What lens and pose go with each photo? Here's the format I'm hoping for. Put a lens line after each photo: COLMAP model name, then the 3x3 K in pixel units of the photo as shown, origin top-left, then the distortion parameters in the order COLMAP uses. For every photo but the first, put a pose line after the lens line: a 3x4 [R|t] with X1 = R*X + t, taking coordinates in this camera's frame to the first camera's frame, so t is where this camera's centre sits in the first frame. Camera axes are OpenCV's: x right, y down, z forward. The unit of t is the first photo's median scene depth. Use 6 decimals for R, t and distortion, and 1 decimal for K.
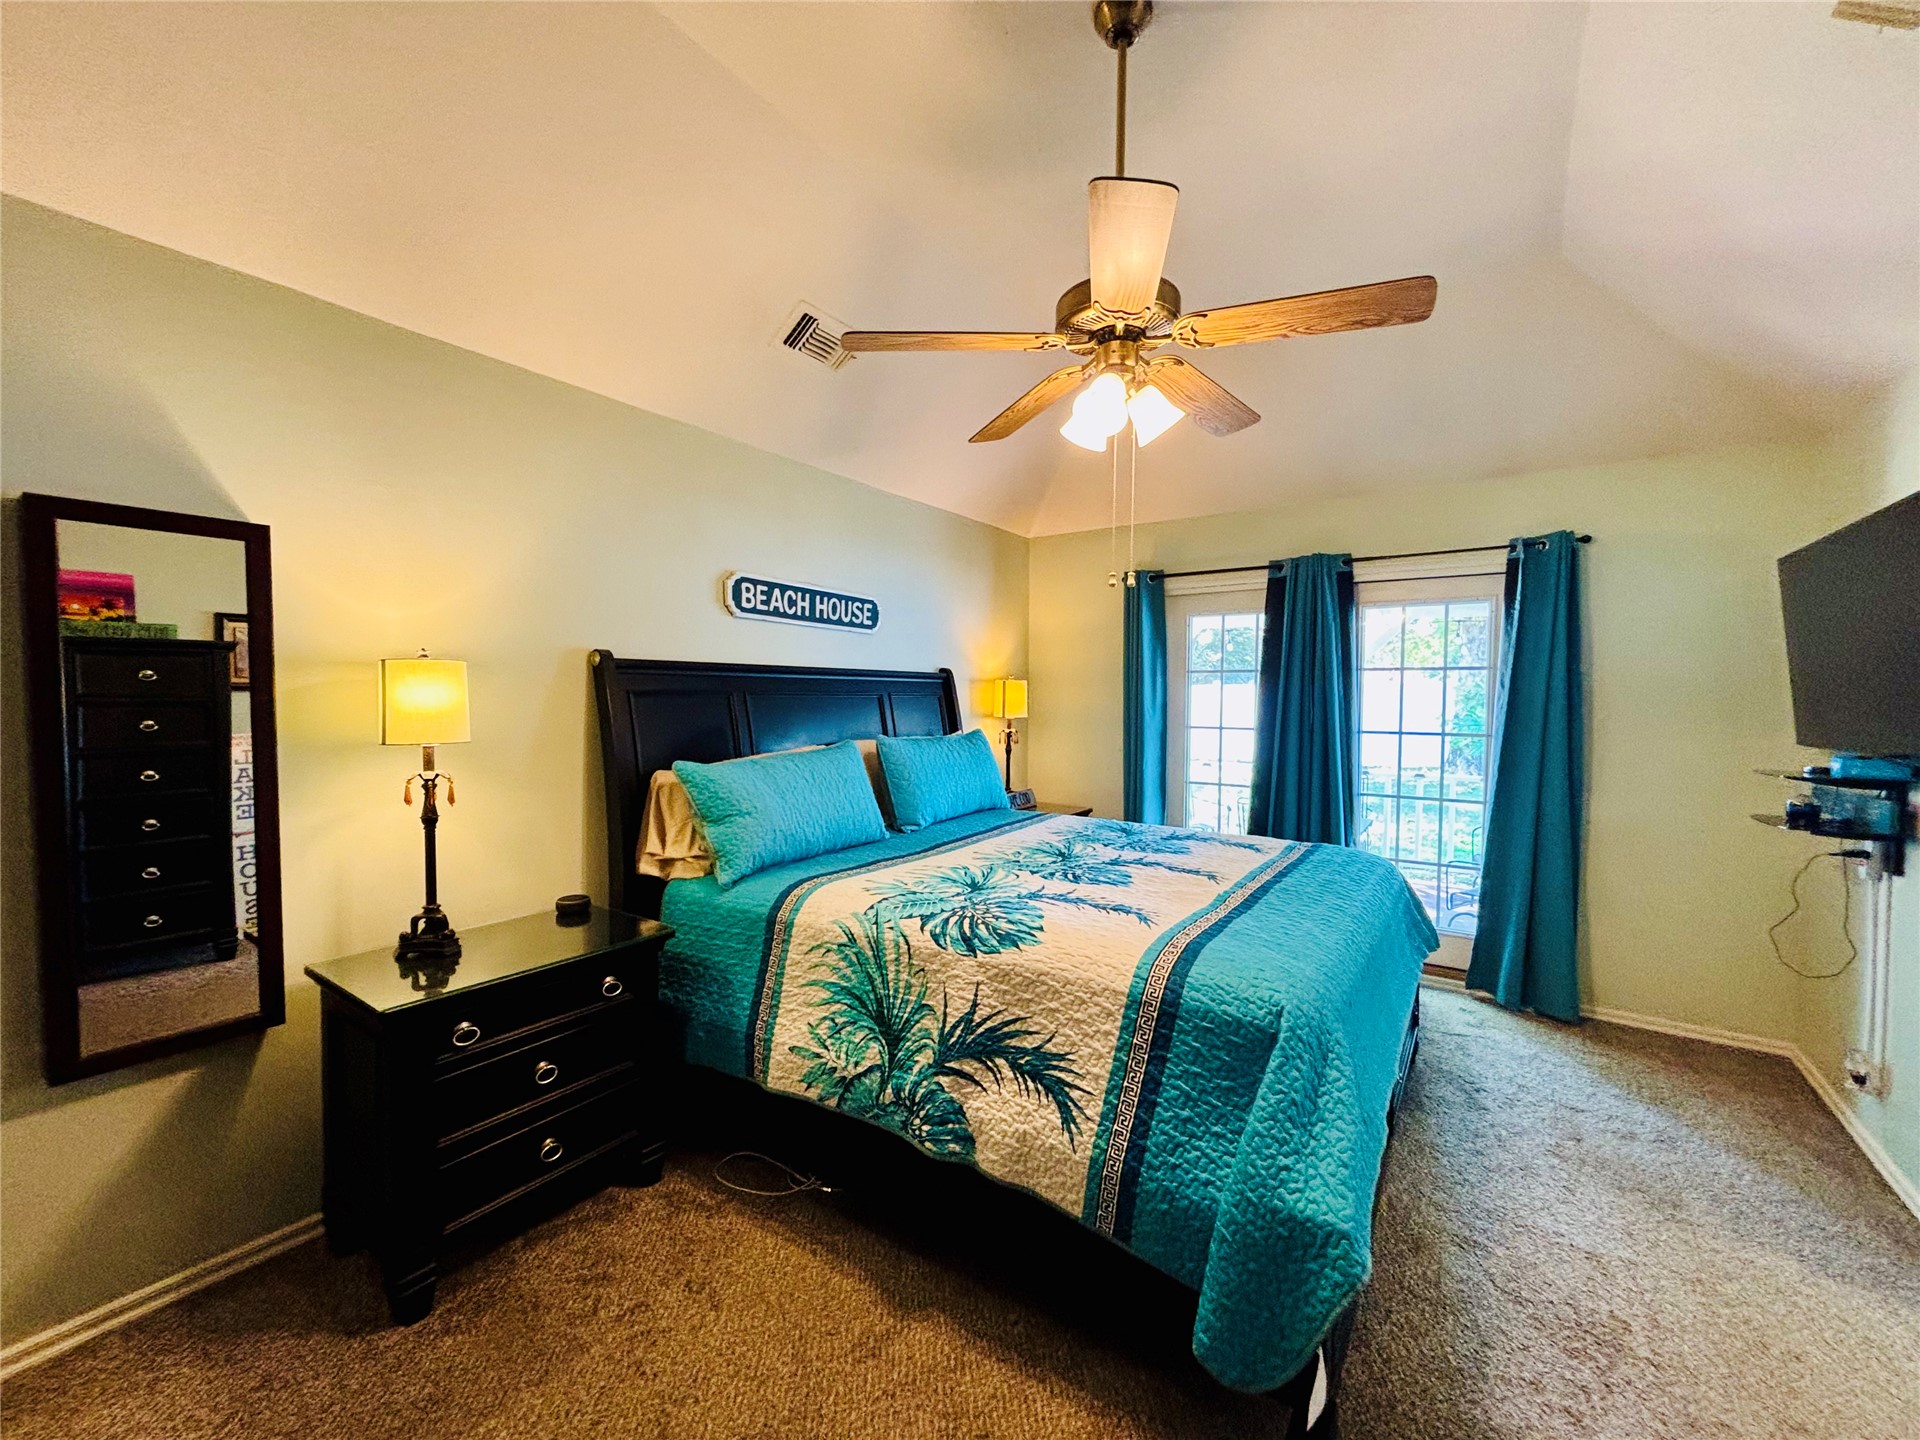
lens RADIAL K [[777.8, 0, 971.1], [0, 777.8, 719.6], [0, 0, 1]] dist [-0.001088, 0.001105]
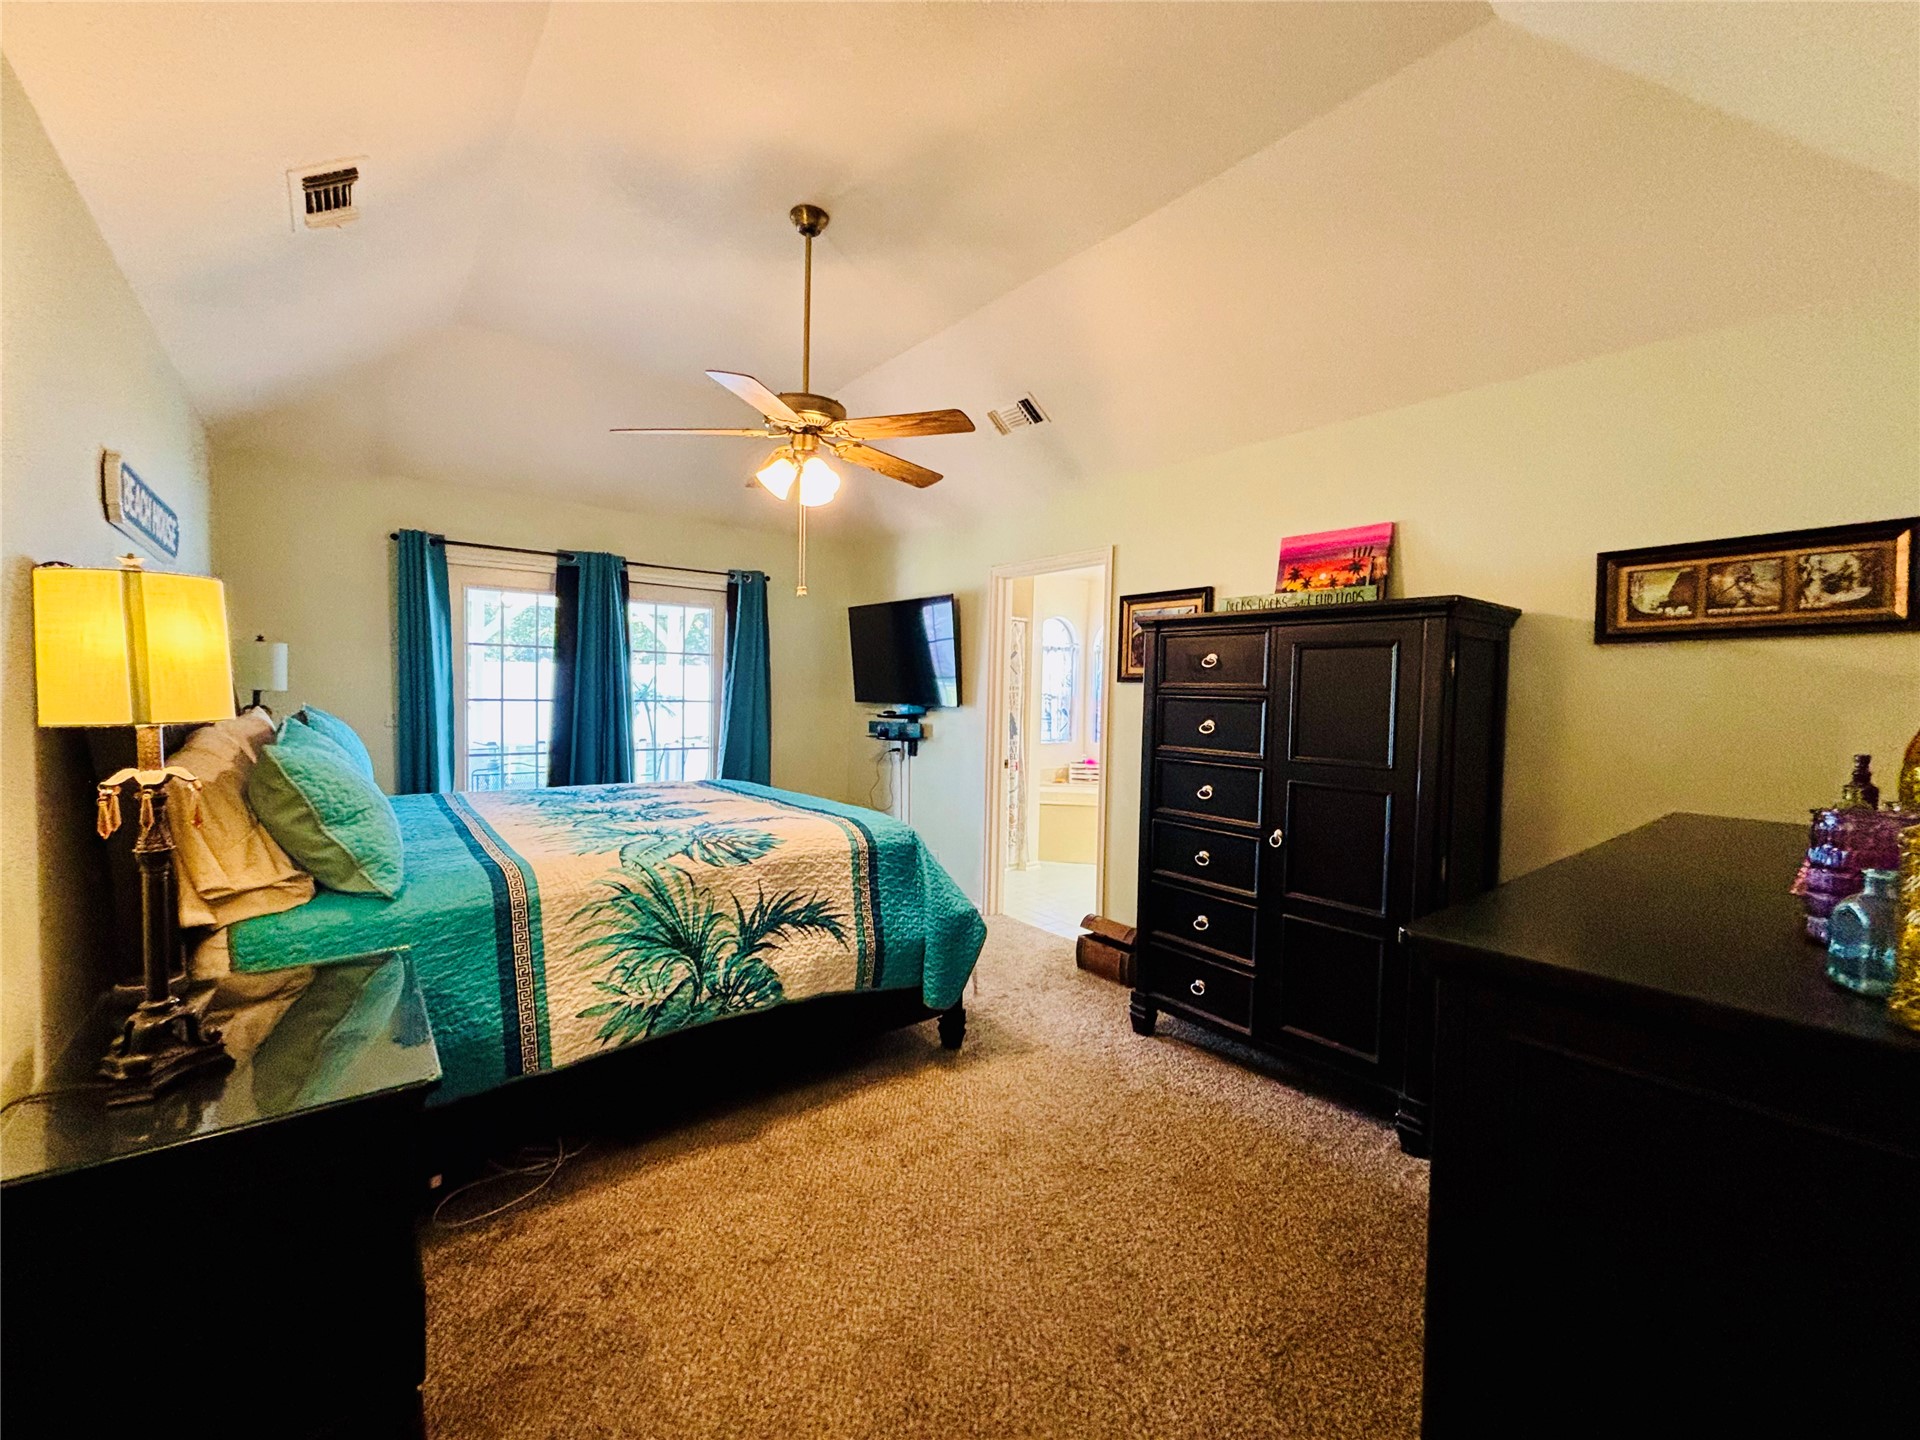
lens RADIAL K [[777.8, 0, 966.6], [0, 777.8, 720.6], [0, 0, 1]] dist [-0.001088, 0.001105]
pose [[0.272764, -0.039580, 0.961266, -0.970128], [0.013115, 0.999214, 0.037421, 0.013404], [-0.961992, 0.002400, 0.273069, 0.232910]]
